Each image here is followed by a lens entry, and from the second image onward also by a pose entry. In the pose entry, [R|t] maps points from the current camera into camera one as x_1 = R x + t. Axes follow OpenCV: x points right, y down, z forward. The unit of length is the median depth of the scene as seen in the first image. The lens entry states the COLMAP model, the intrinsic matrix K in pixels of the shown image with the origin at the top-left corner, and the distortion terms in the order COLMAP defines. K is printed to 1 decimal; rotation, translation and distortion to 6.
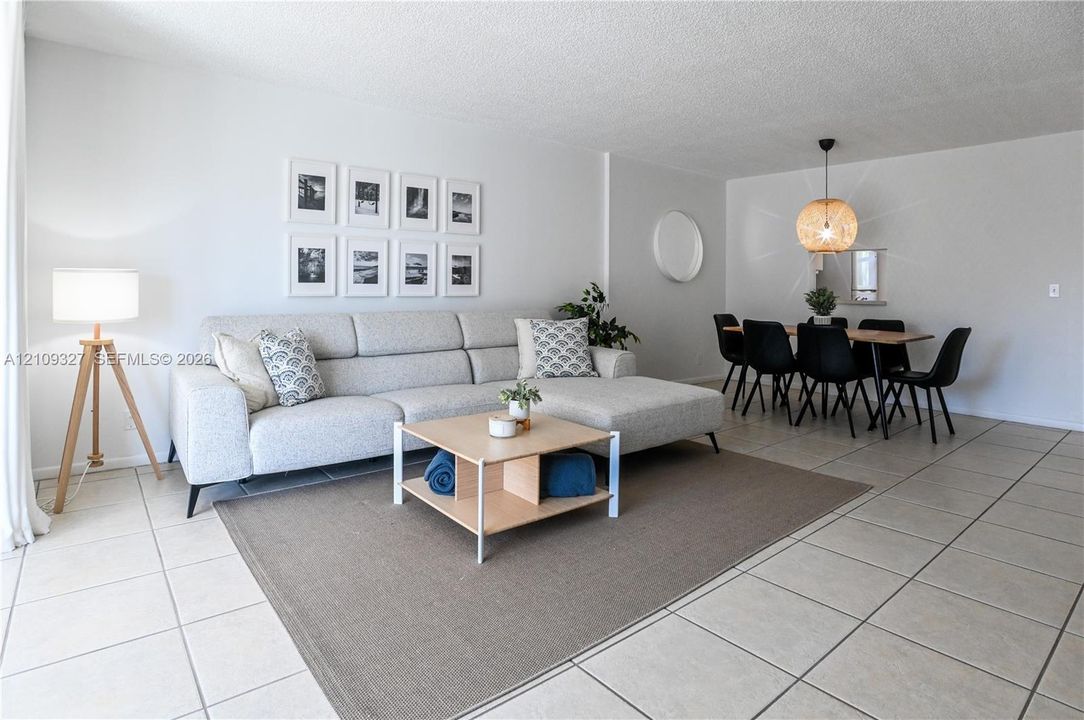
lens RADIAL K [[555.6, 0, 522.2], [0, 555.6, 357.0], [0, 0, 1]] dist [-0.048007, 0.000738]
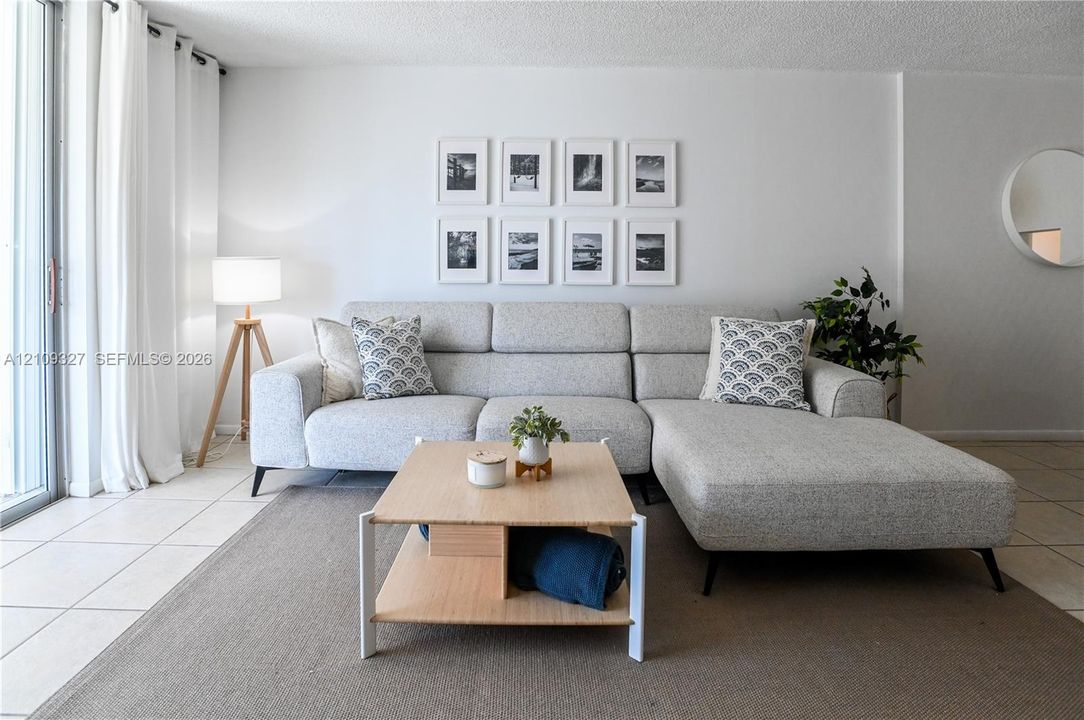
lens RADIAL K [[571.4, 0, 540.9], [0, 571.4, 322.4], [0, 0, 1]] dist [-0.057502, -0.000200]
pose [[0.805536, 0.046497, -0.590720, 0.276009], [-0.074116, 0.996994, -0.022591, -0.030311], [0.587894, 0.061980, 0.806560, 0.289103]]
